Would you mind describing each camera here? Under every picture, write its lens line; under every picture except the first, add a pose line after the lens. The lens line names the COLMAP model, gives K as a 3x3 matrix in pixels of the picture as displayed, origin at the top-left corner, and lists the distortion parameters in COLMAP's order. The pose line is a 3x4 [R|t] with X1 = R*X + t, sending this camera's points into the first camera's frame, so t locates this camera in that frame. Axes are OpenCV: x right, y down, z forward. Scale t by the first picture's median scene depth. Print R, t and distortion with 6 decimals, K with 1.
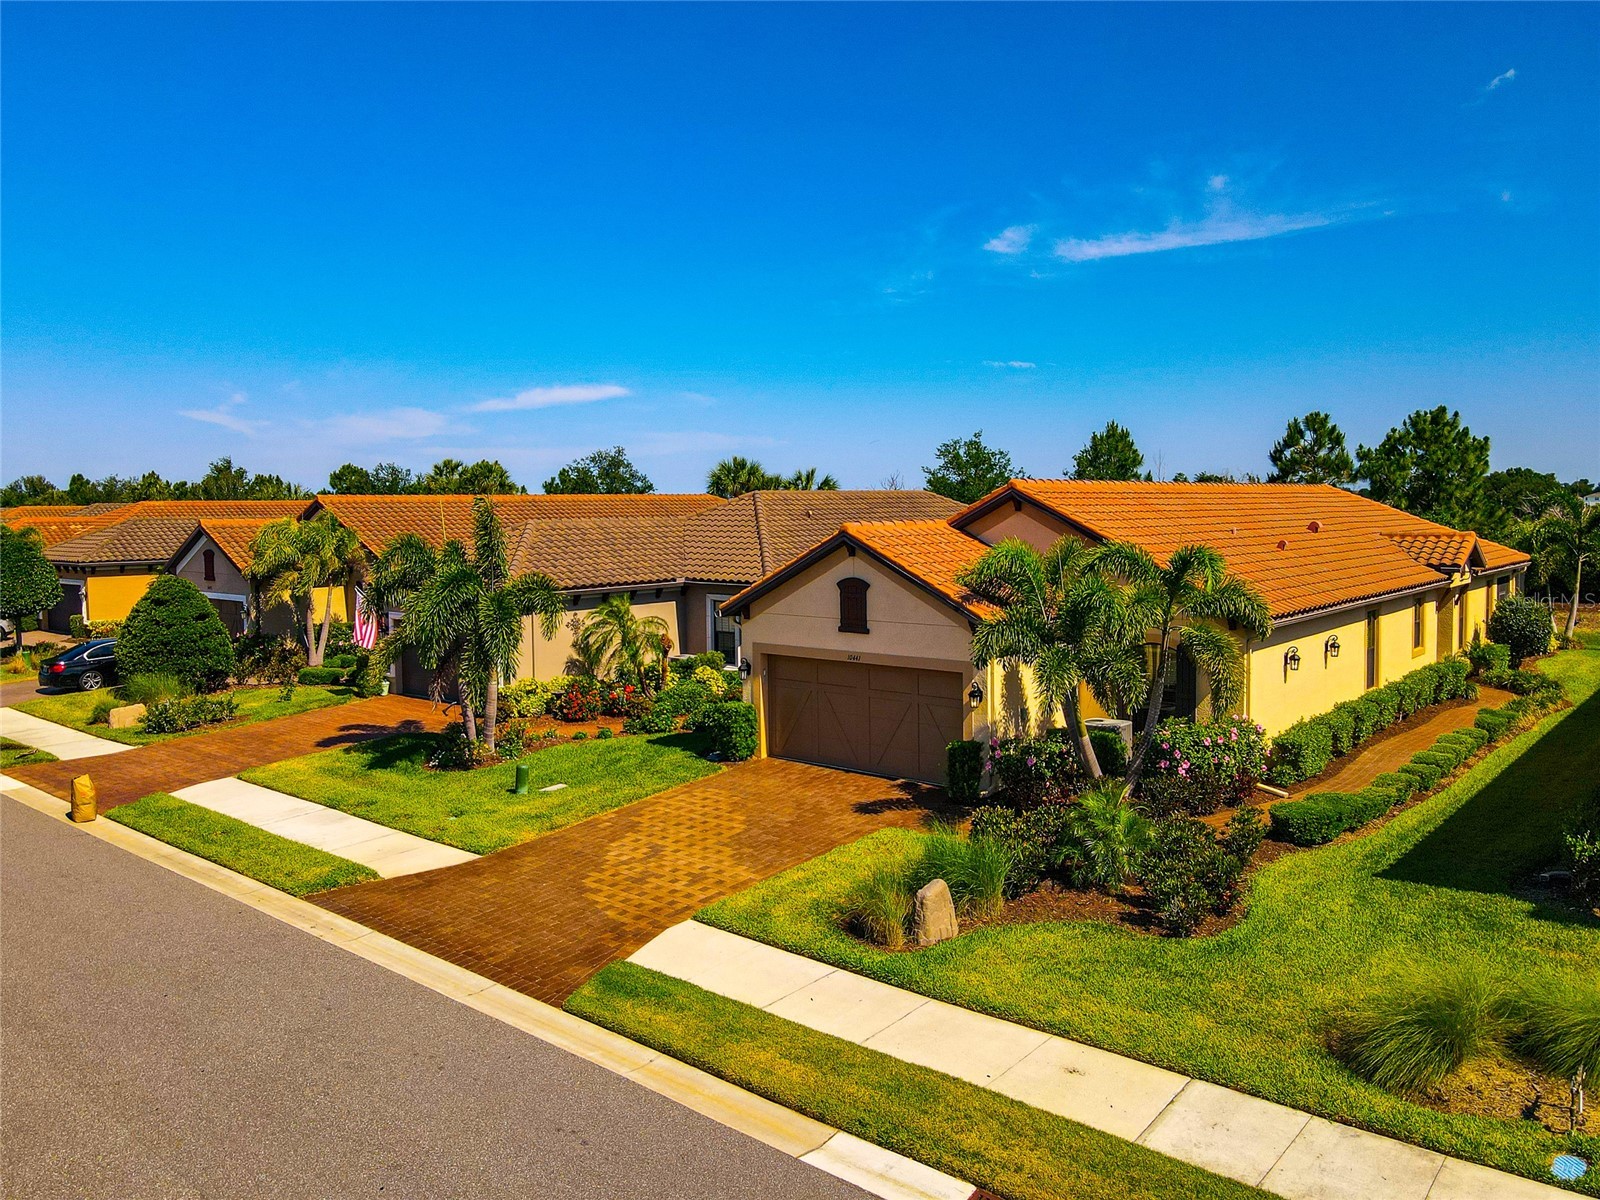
lens RADIAL K [[1186.8, 0, 797.6], [0, 1186.8, 599.2], [0, 0, 1]] dist [-0.006760, 0.027569]
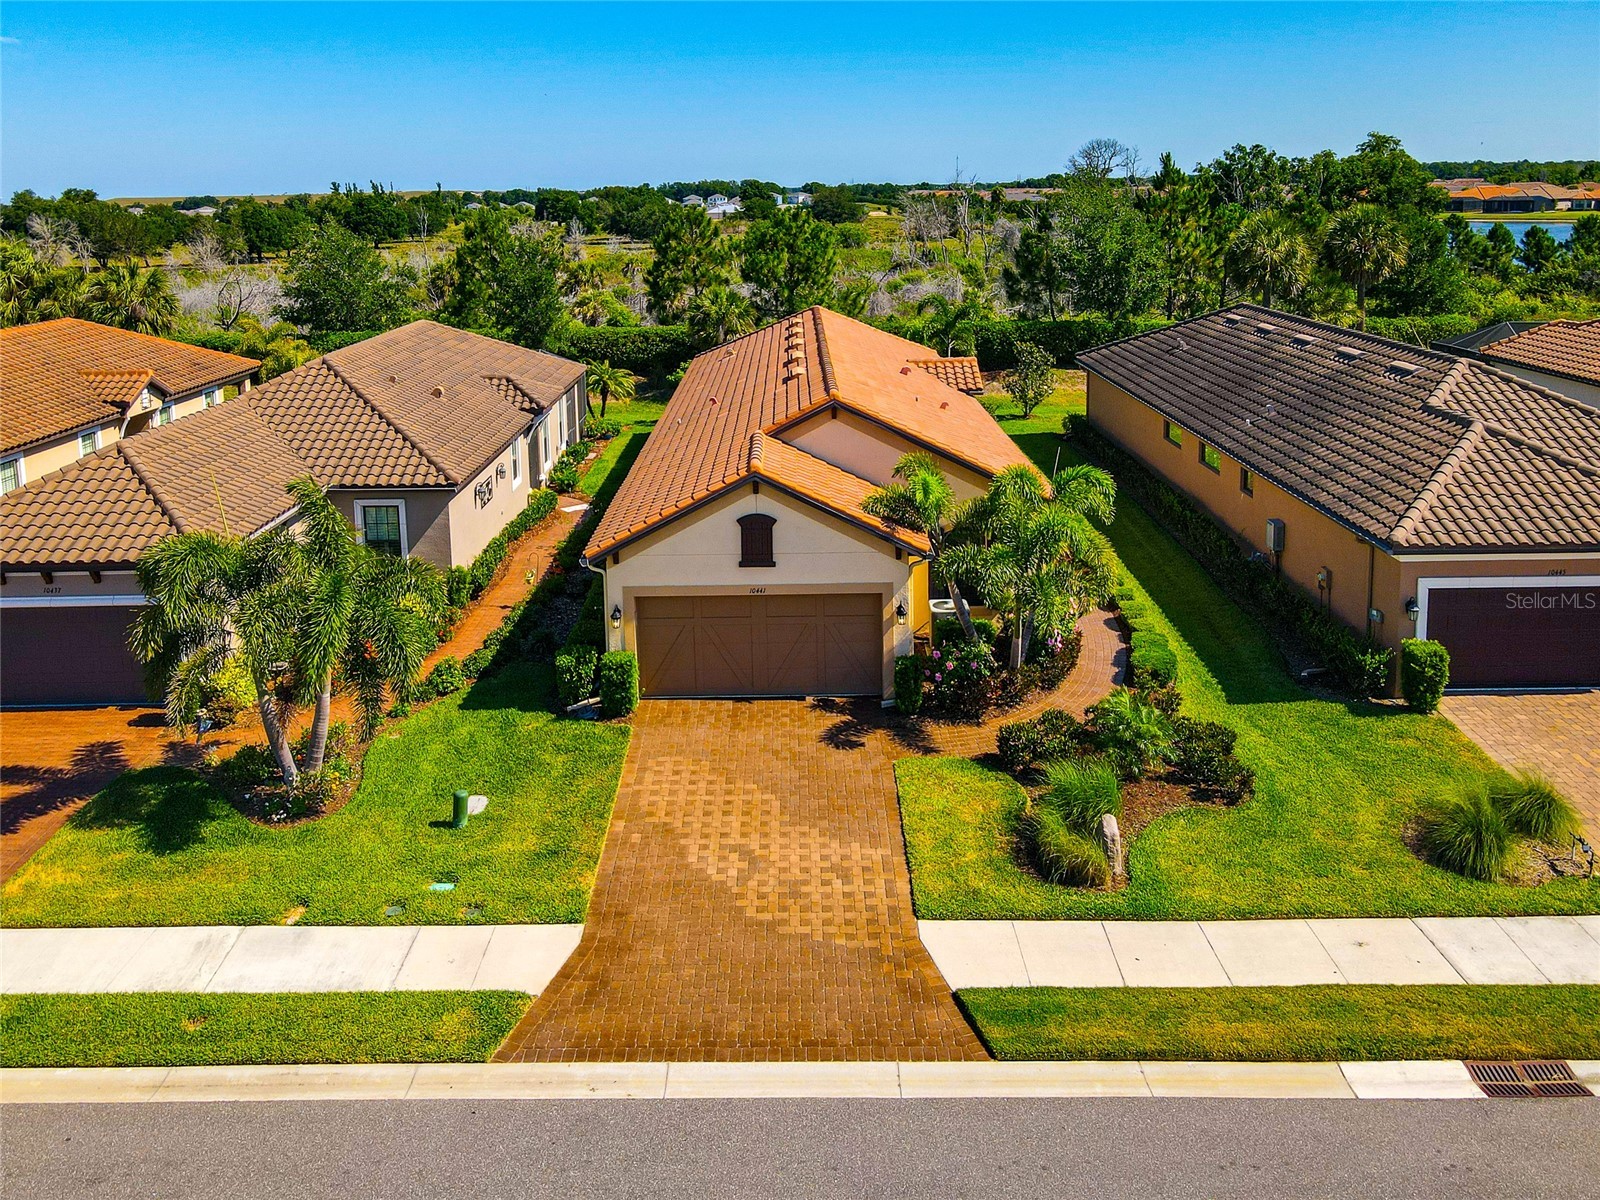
lens RADIAL K [[1257.7, 0, 765.7], [0, 1257.7, 331.7], [0, 0, 1]] dist [-0.008310, 0.004314]
pose [[0.775802, -0.075826, 0.626404, -0.690740], [0.062502, 0.997106, 0.043291, -0.248605], [-0.627873, 0.005567, 0.778296, 0.174238]]
